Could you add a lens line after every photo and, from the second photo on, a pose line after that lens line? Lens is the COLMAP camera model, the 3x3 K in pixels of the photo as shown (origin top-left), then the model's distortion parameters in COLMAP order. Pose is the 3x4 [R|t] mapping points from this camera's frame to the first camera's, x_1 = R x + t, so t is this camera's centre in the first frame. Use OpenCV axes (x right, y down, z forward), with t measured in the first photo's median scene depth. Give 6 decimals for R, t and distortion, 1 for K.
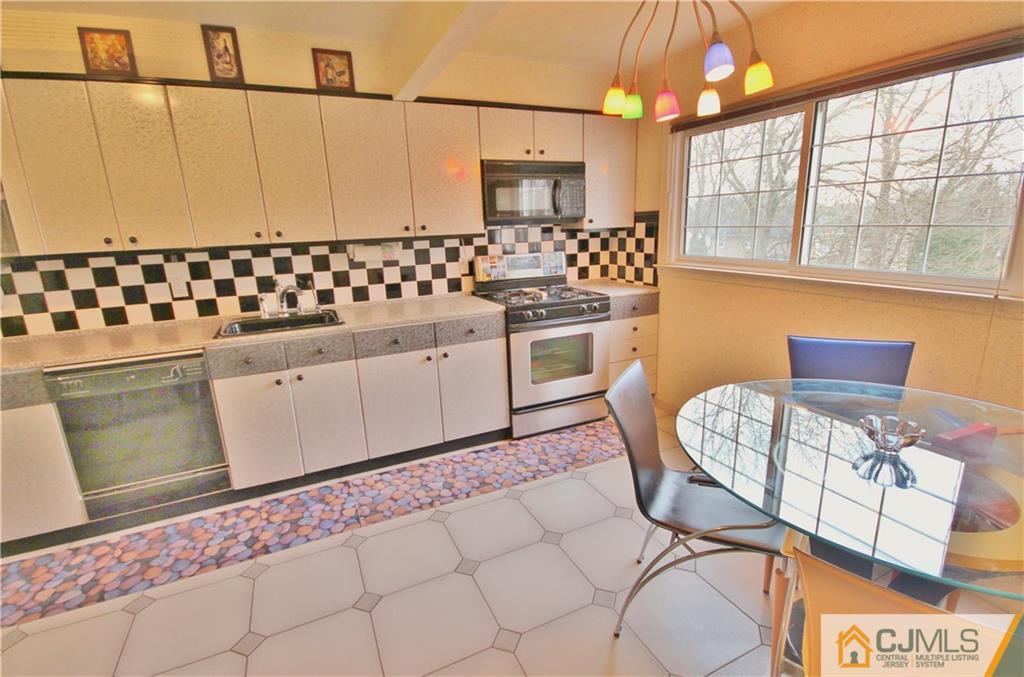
lens RADIAL K [[469.5, 0, 516.0], [0, 469.5, 338.7], [0, 0, 1]] dist [-0.011389, -0.000555]
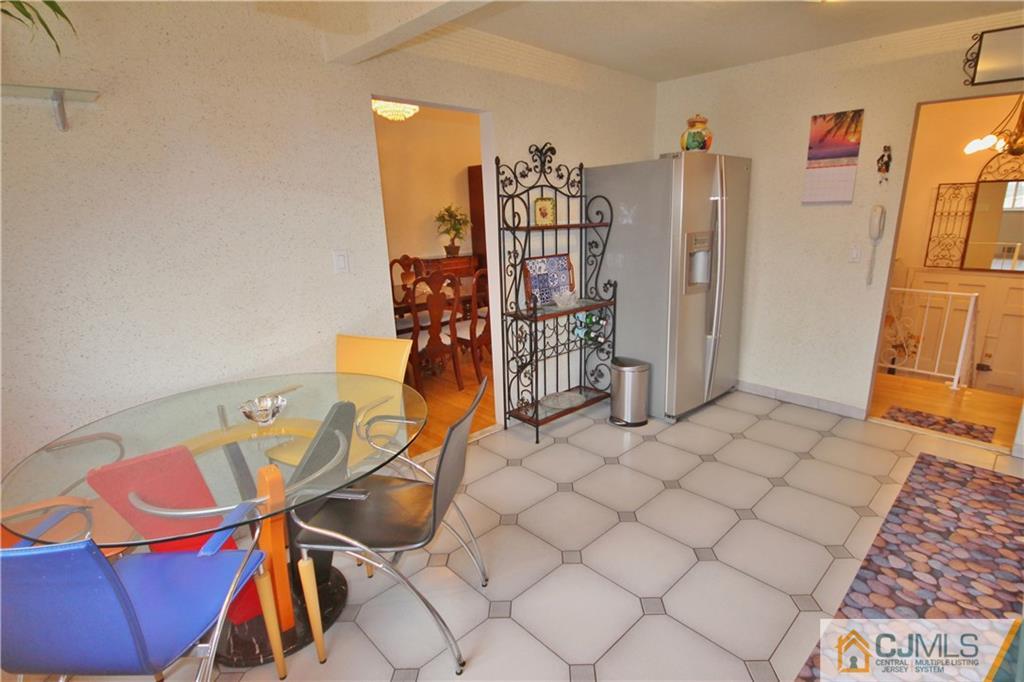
lens RADIAL K [[492.4, 0, 531.5], [0, 492.4, 362.7], [0, 0, 1]] dist [-0.016672, -0.000072]
pose [[-0.949263, 0.153953, -0.274223, 0.253516], [-0.013237, 0.851647, 0.523949, -0.326817], [0.314204, 0.500995, -0.806399, 1.133289]]
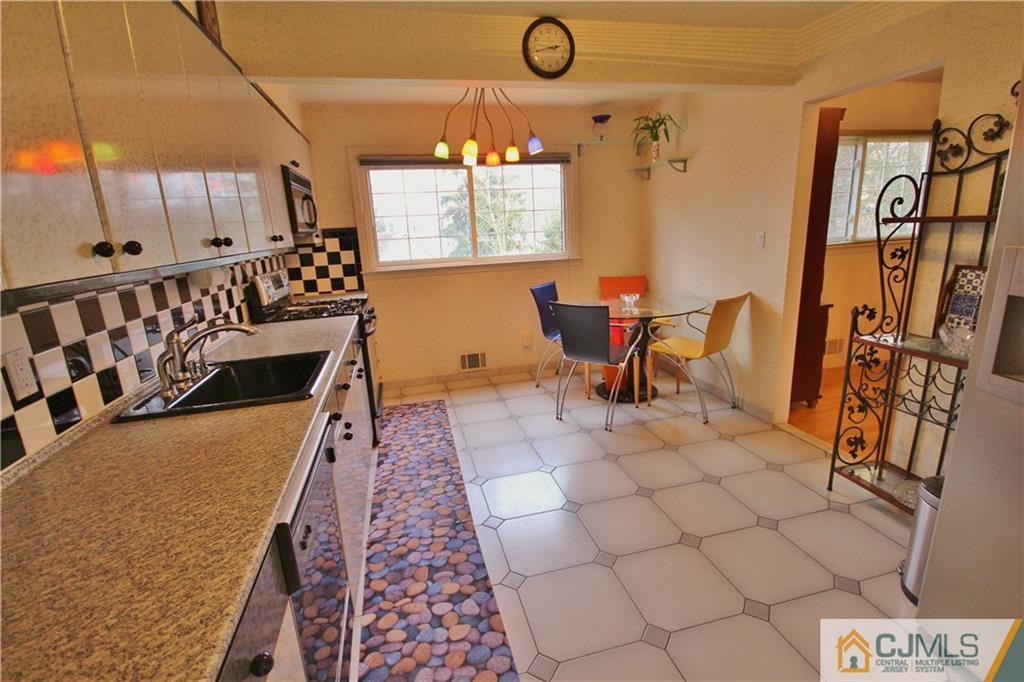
lens RADIAL K [[475.1, 0, 508.3], [0, 475.1, 337.9], [0, 0, 1]] dist [-0.004089, -0.002723]
pose [[0.214990, -0.207825, 0.954248, -1.088729], [0.274684, 0.950519, 0.145127, -0.096110], [-0.937192, 0.230915, 0.261438, 0.498907]]
